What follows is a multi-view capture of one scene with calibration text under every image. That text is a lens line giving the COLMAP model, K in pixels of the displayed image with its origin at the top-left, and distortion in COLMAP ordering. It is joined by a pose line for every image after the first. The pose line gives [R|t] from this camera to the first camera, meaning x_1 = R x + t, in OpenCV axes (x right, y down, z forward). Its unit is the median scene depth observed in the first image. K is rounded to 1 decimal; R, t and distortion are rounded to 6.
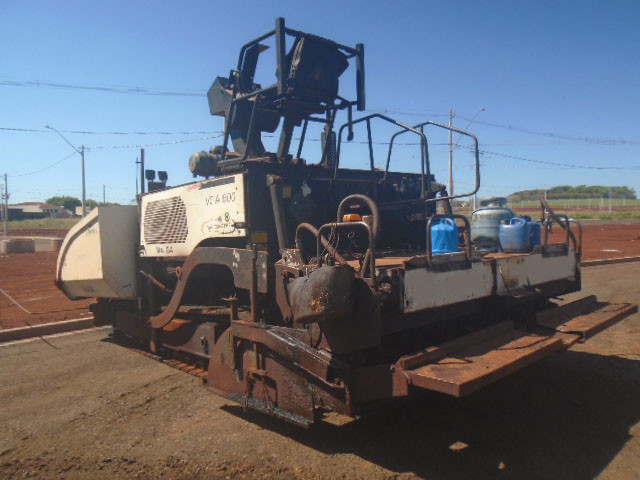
lens RADIAL K [[493.8, 0, 320.0], [0, 493.8, 240.0], [0, 0, 1]] dist [-0.024795, -0.002815]
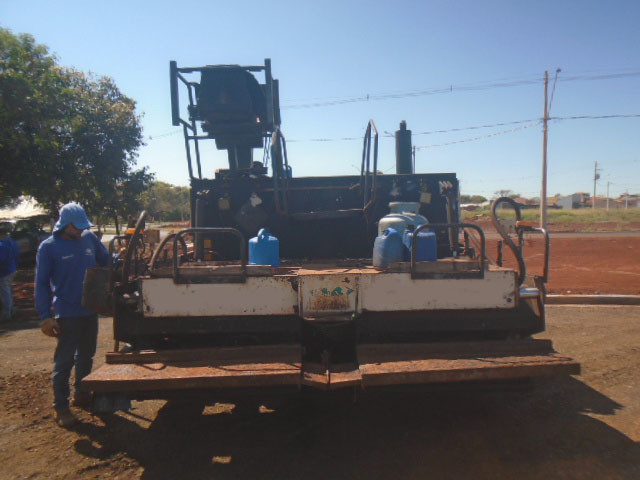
lens RADIAL K [[494.4, 0, 320.0], [0, 494.4, 240.0], [0, 0, 1]] dist [0.001169, -0.000850]
pose [[0.719518, 0.025963, -0.693988, 1.018626], [-0.016527, 0.999658, 0.020263, -0.047351], [0.694277, -0.003109, 0.719701, 0.377641]]
